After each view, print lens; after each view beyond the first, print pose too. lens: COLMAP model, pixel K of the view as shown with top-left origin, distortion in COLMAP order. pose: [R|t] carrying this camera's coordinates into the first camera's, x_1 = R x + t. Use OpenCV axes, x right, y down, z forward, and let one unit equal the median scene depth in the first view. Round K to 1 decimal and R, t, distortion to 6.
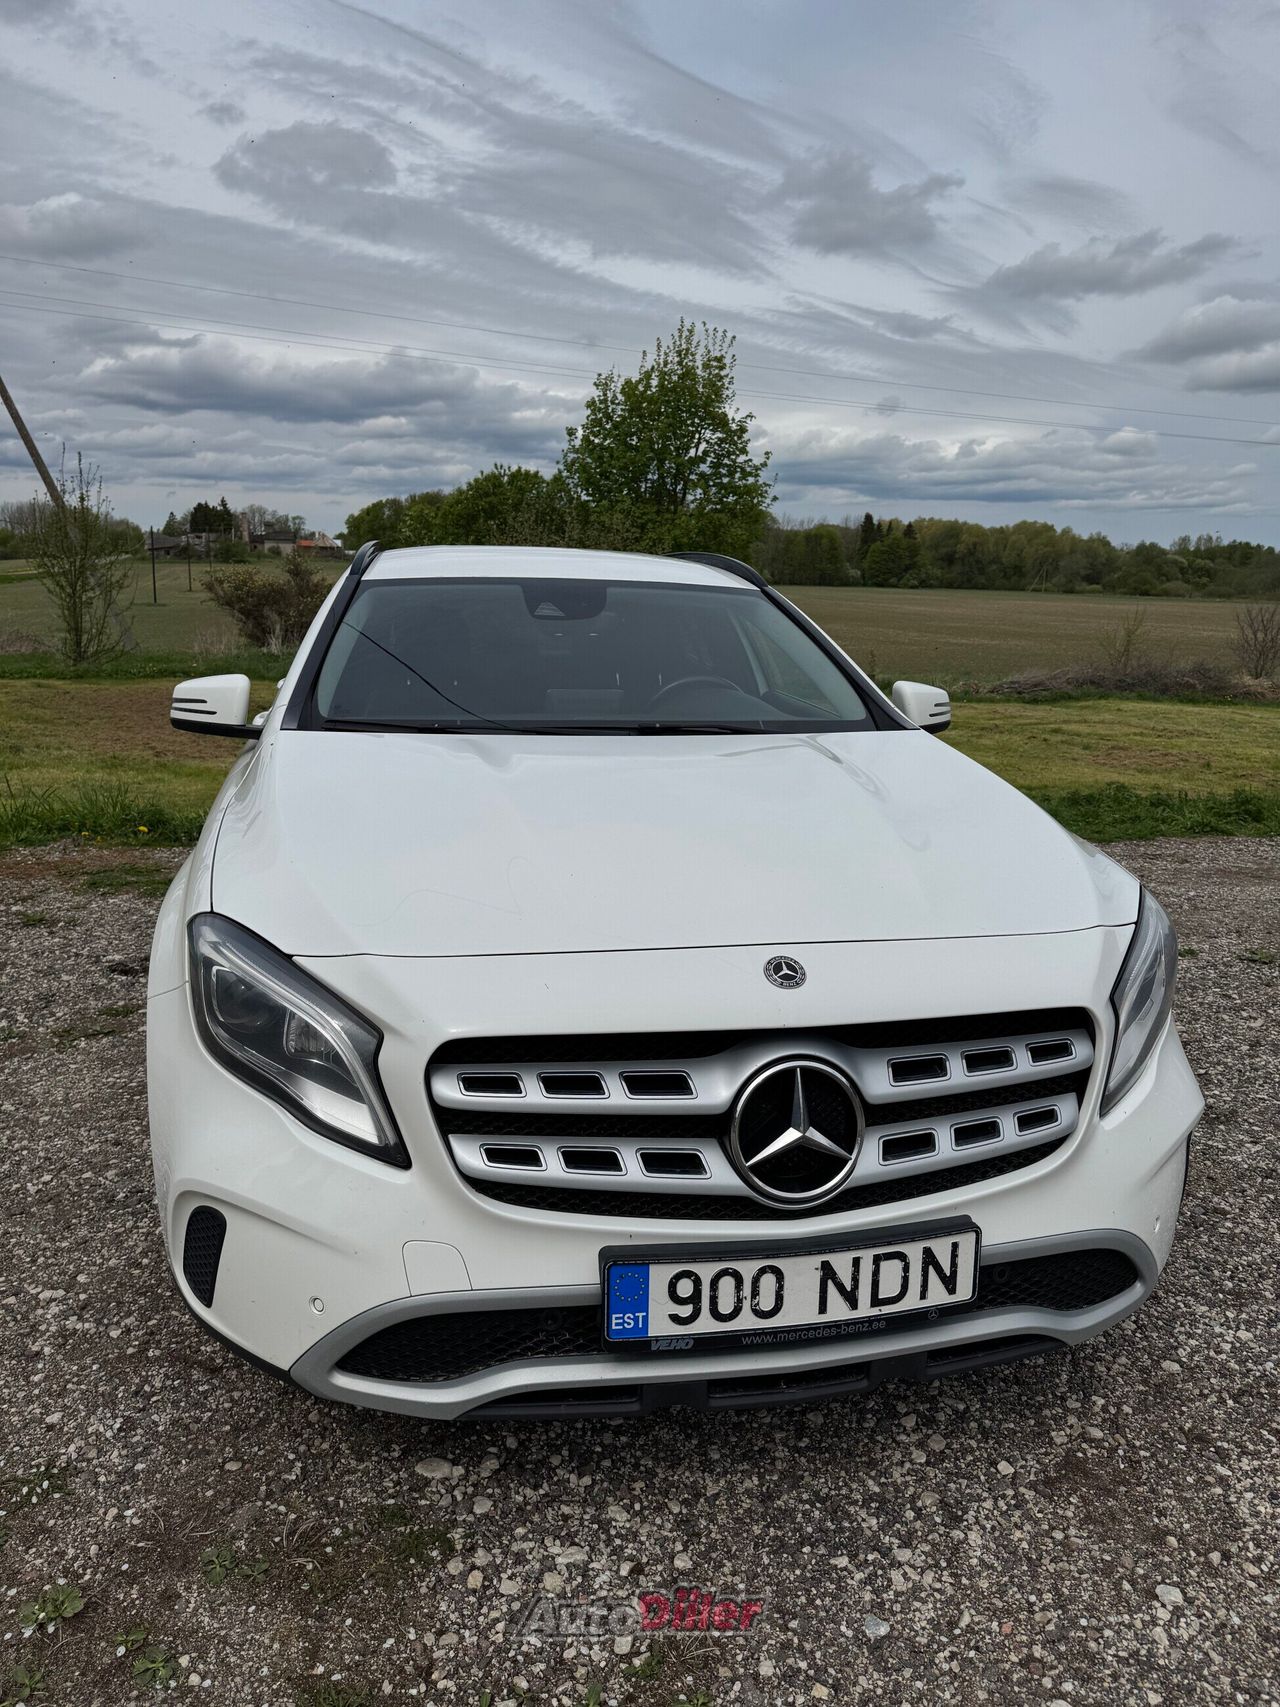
lens RADIAL K [[1209.0, 0, 628.1], [0, 1209.0, 878.9], [0, 0, 1]] dist [0.072956, -0.091412]
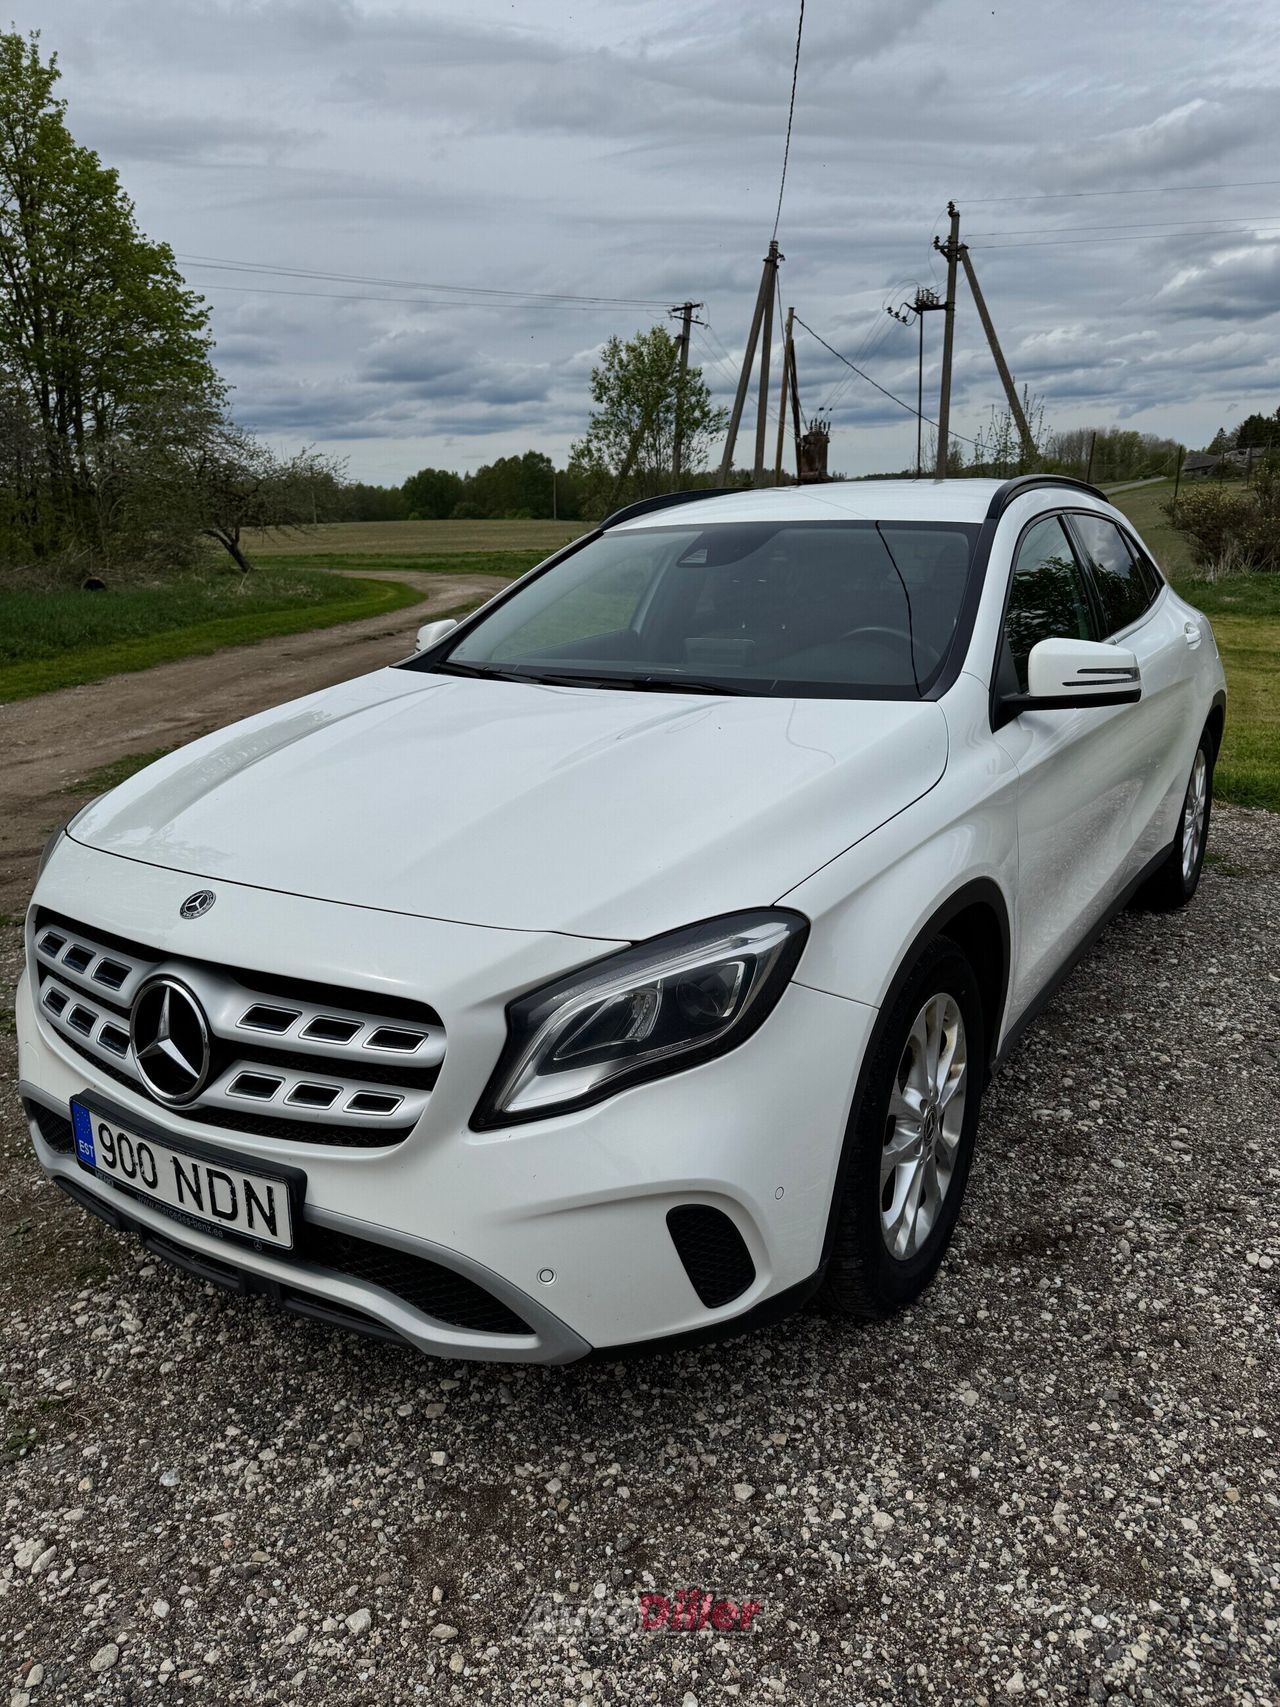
lens RADIAL K [[1209.0, 0, 621.1], [0, 1209.0, 879.1], [0, 0, 1]] dist [0.072956, -0.091412]
pose [[0.697770, 0.163649, -0.697378, 0.152103], [-0.123317, 0.986462, 0.108099, -0.014917], [0.705627, 0.010570, 0.708504, 0.060530]]
